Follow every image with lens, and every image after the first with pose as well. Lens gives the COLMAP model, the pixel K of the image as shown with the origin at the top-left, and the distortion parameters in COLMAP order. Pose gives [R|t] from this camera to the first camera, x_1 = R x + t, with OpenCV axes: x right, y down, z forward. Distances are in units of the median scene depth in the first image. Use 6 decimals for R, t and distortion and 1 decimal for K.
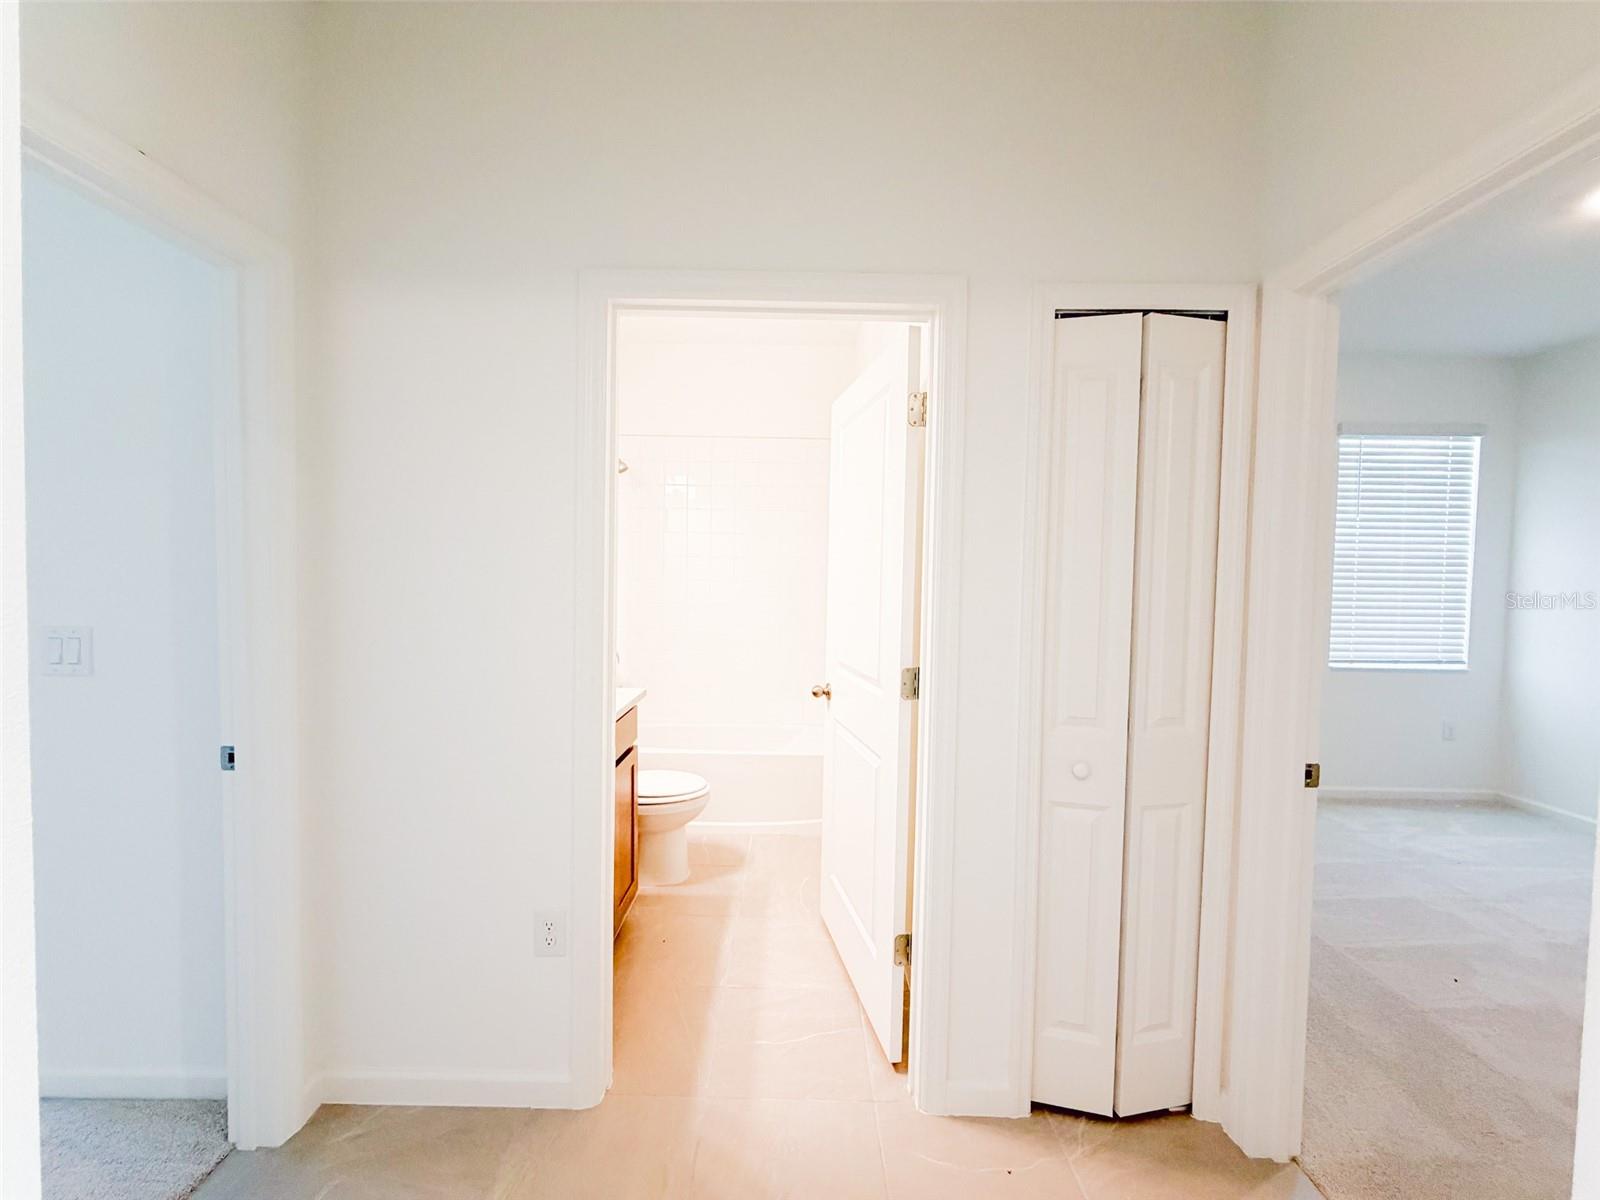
lens RADIAL K [[635.3, 0, 795.6], [0, 635.3, 599.9], [0, 0, 1]] dist [-0.002179, 0.000220]
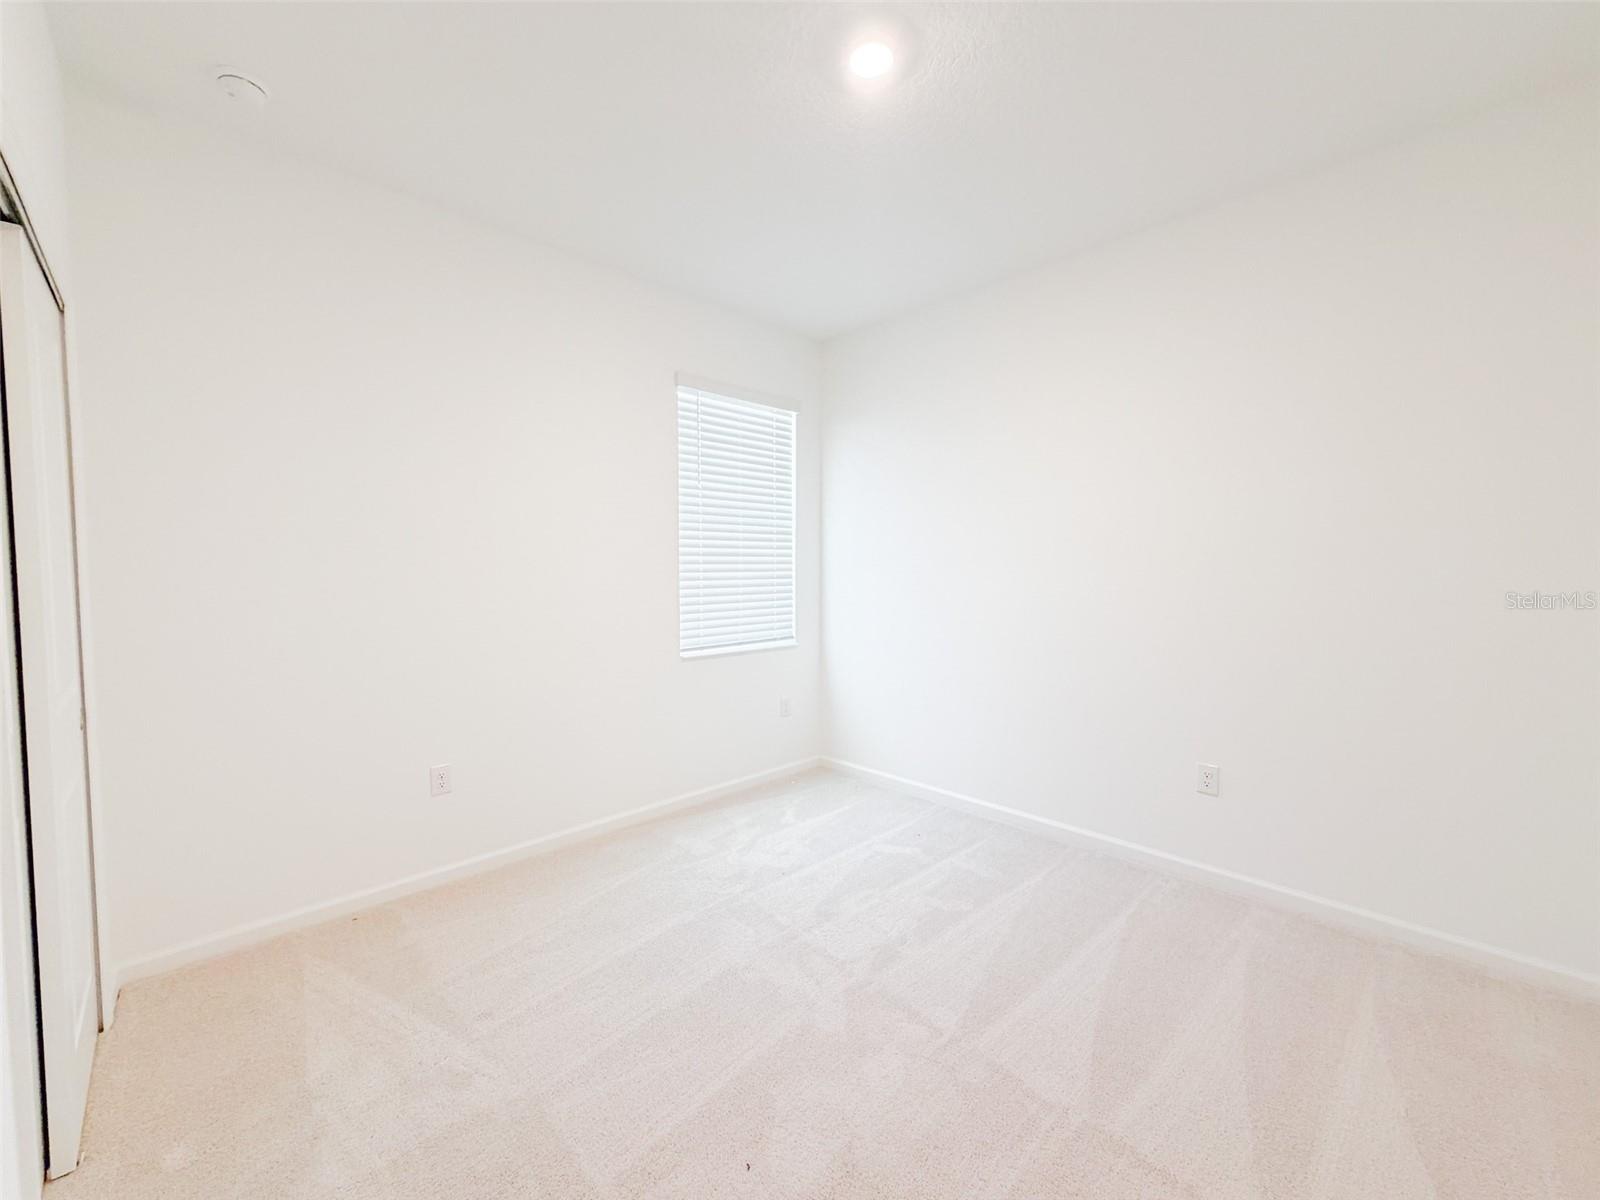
lens RADIAL K [[647.9, 0, 793.3], [0, 647.9, 600.3], [0, 0, 1]] dist [-0.000425, 0.000005]
pose [[0.717231, -0.054012, 0.694739, 0.347973], [0.038292, 0.998540, 0.038099, 0.000482], [-0.695782, -0.000723, 0.718252, 0.265051]]
